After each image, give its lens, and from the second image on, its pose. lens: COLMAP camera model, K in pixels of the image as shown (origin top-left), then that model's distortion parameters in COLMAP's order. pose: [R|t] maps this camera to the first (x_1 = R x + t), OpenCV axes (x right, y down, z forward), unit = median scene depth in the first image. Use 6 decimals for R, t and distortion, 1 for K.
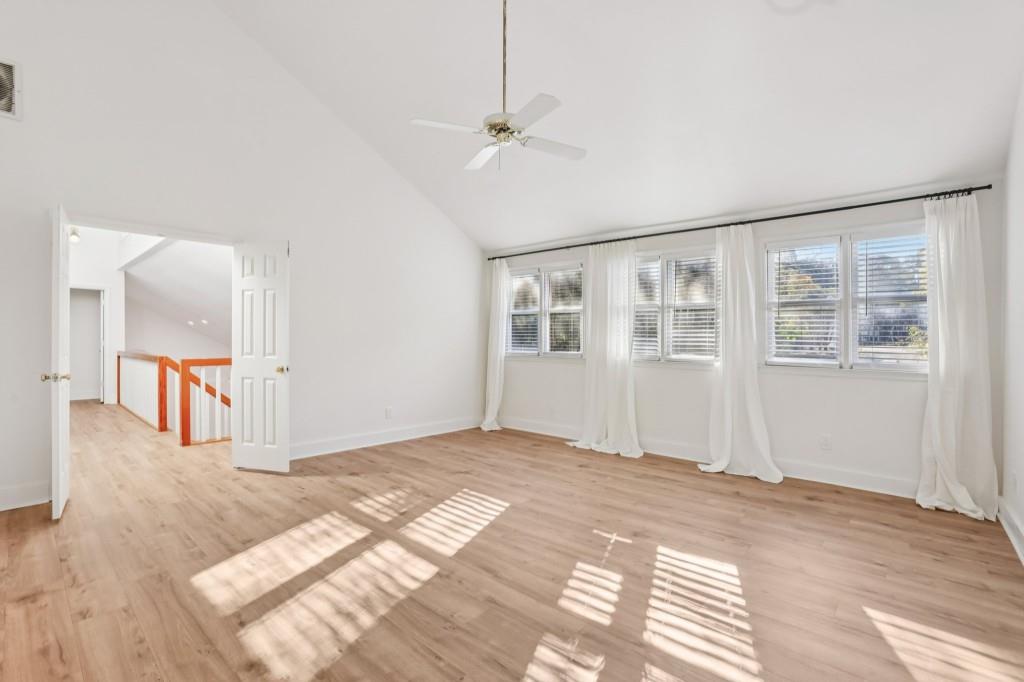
lens RADIAL K [[470.6, 0, 512.0], [0, 470.6, 341.0], [0, 0, 1]] dist [-0.092622, 0.045770]
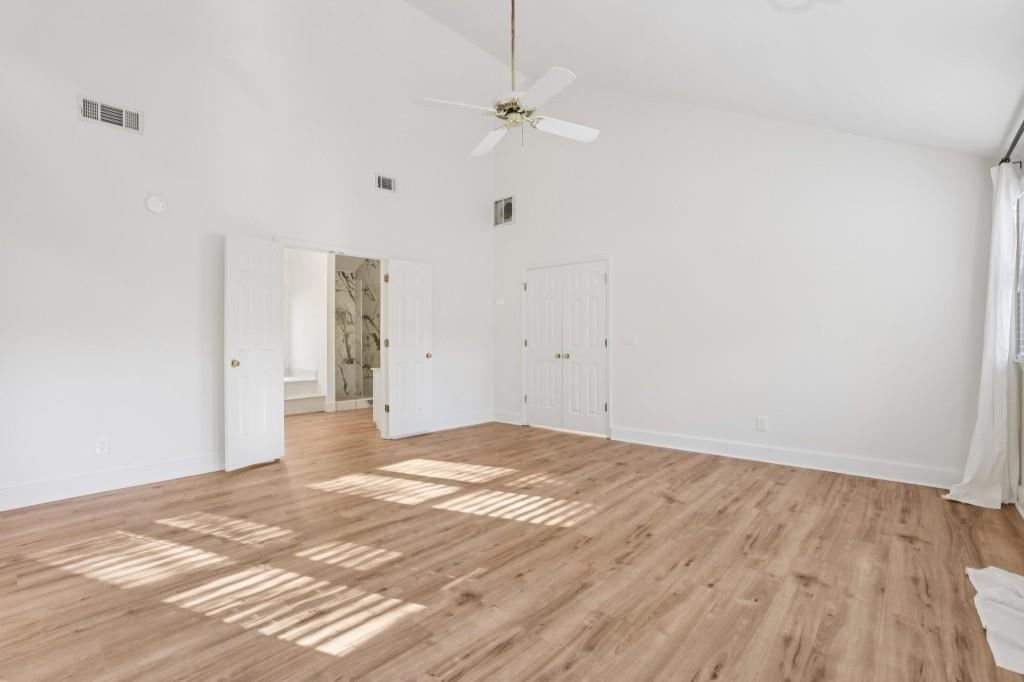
lens RADIAL K [[470.6, 0, 512.0], [0, 470.6, 341.0], [0, 0, 1]] dist [-0.092622, 0.045770]
pose [[0.000880, -0.000790, -0.999999, 0.871380], [0.008122, 0.999967, -0.000783, 0.011929], [0.999967, -0.008121, 0.000887, 0.932873]]
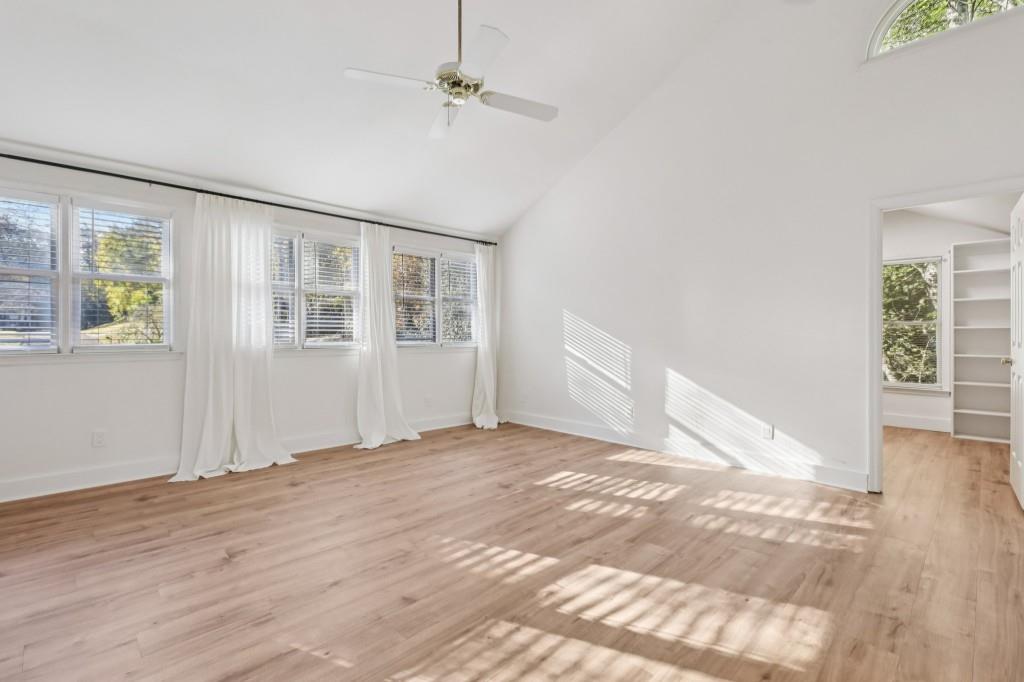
lens RADIAL K [[465.7, 0, 506.7], [0, 465.7, 333.7], [0, 0, 1]] dist [0.008987, 0.000224]
pose [[0.079380, -0.016731, 0.996704, -0.834327], [-0.003951, 0.999846, 0.017098, -0.007136], [-0.996837, -0.005295, 0.079302, 0.785345]]
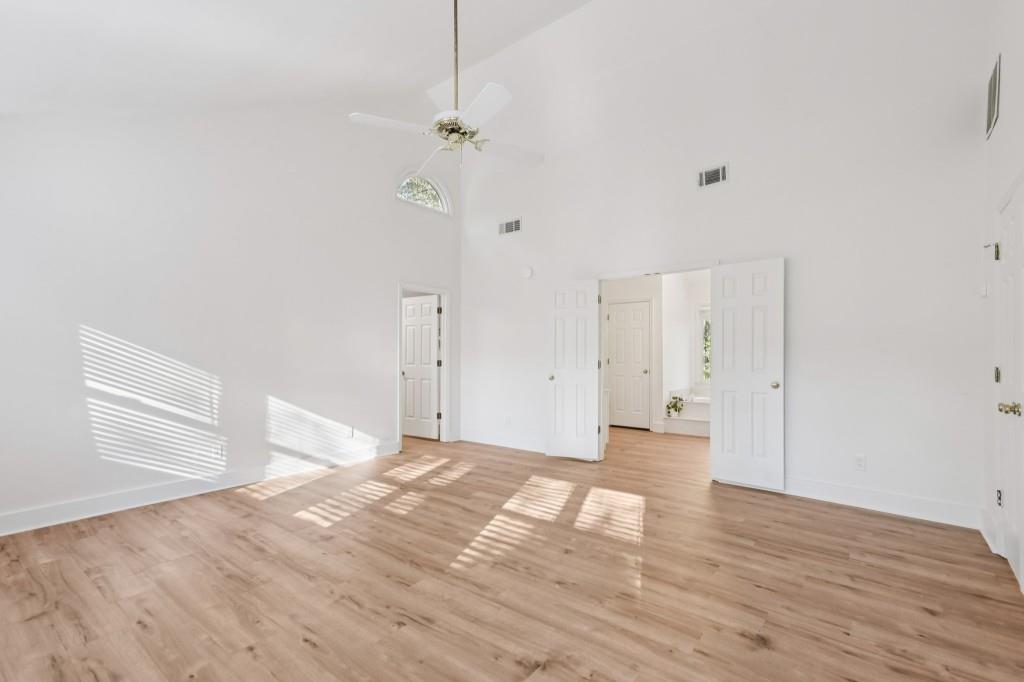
lens RADIAL K [[460.7, 0, 507.7], [0, 460.7, 354.1], [0, 0, 1]] dist [0.034827, 0.000980]
pose [[-0.998808, -0.012694, -0.047139, -0.072956], [-0.012074, 0.999837, -0.013396, 0.005761], [0.047301, -0.012811, -0.998799, 1.822636]]
